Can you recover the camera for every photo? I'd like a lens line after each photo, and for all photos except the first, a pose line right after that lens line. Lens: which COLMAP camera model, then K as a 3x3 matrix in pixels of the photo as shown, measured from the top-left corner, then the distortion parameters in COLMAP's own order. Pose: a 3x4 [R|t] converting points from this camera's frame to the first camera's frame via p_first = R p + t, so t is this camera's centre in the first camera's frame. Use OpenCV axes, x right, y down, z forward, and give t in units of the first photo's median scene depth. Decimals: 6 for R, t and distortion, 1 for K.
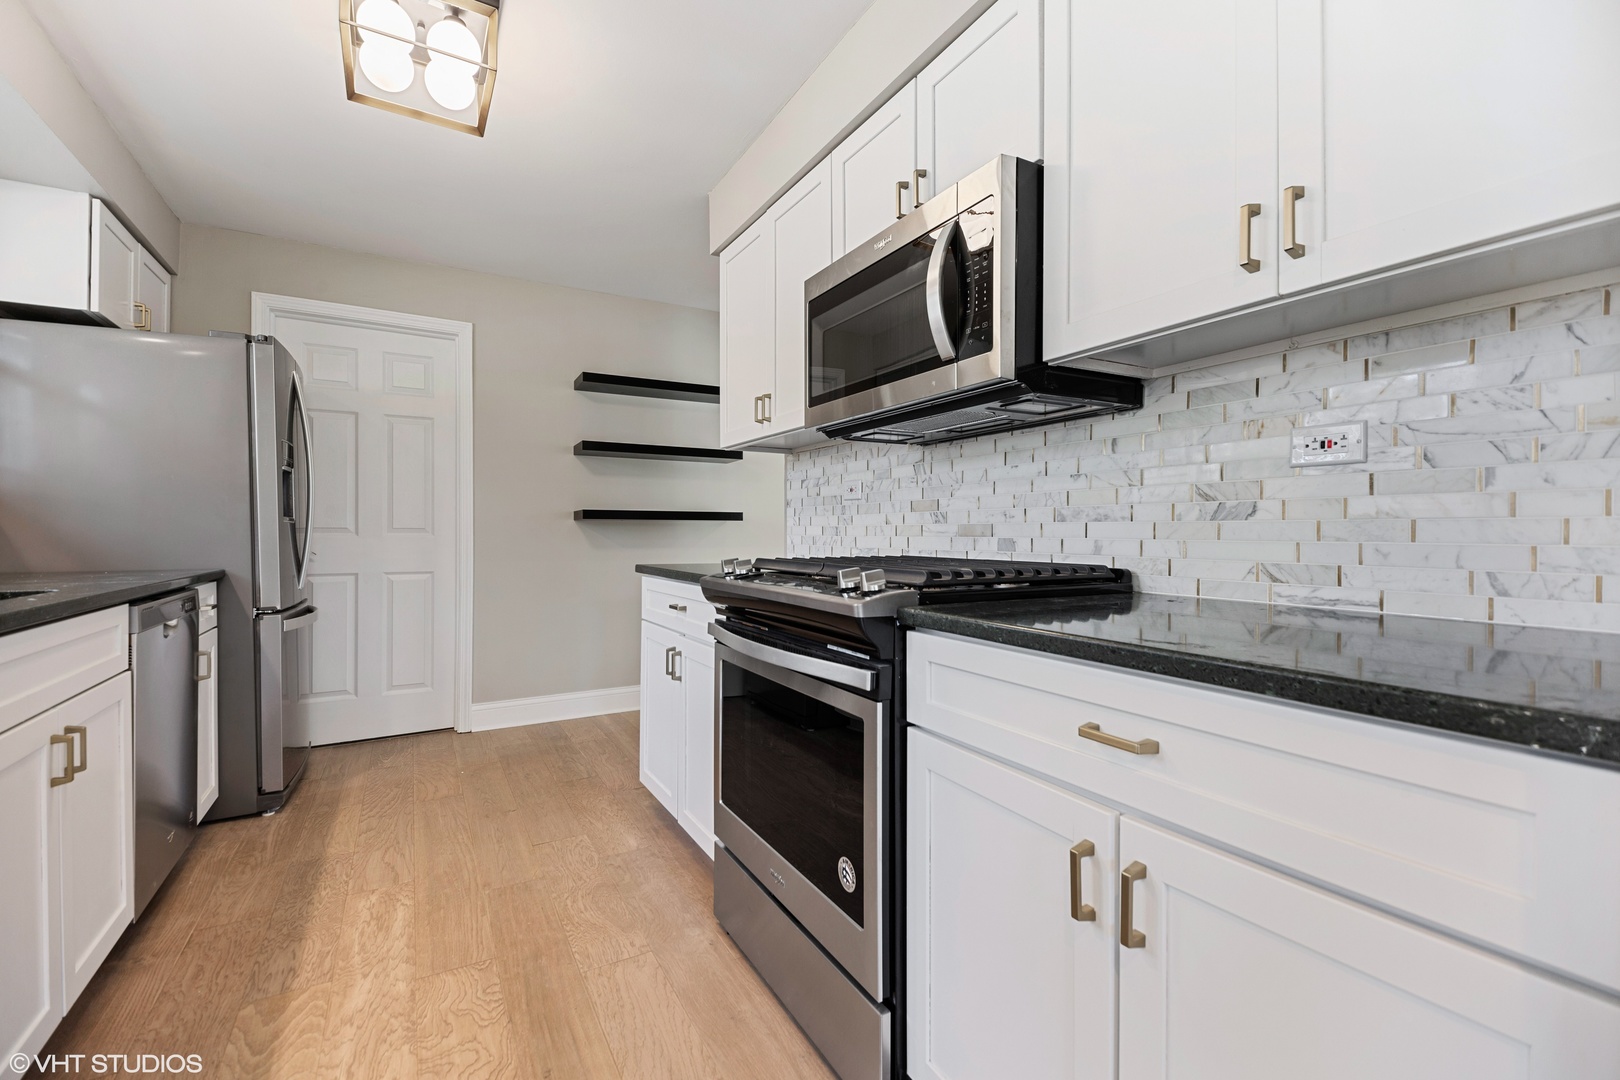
lens RADIAL K [[714.5, 0, 810.0], [0, 714.5, 540.0], [0, 0, 1]] dist [0.035693, -0.026144]
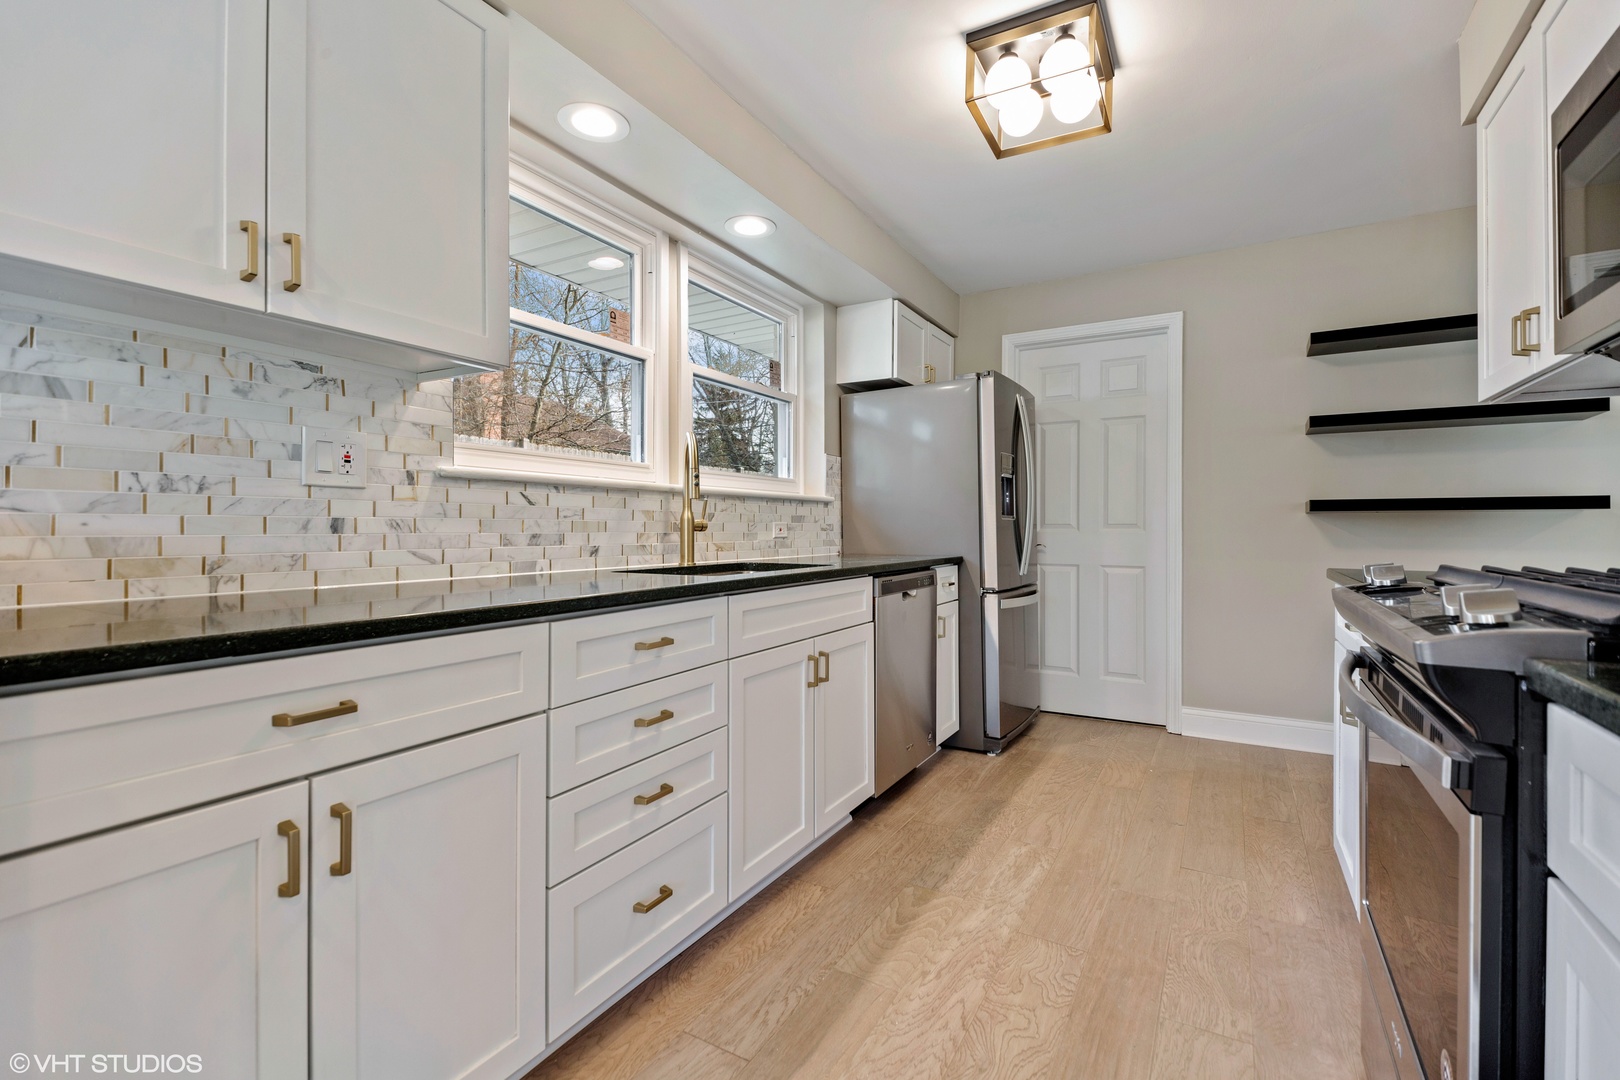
lens RADIAL K [[718.7, 0, 814.2], [0, 718.7, 534.2], [0, 0, 1]] dist [0.033982, -0.027202]
pose [[0.483489, 0.005835, -0.875331, 0.215533], [-0.008922, 0.999959, 0.001738, 0.000693], [0.875305, 0.006969, 0.483521, 0.149413]]
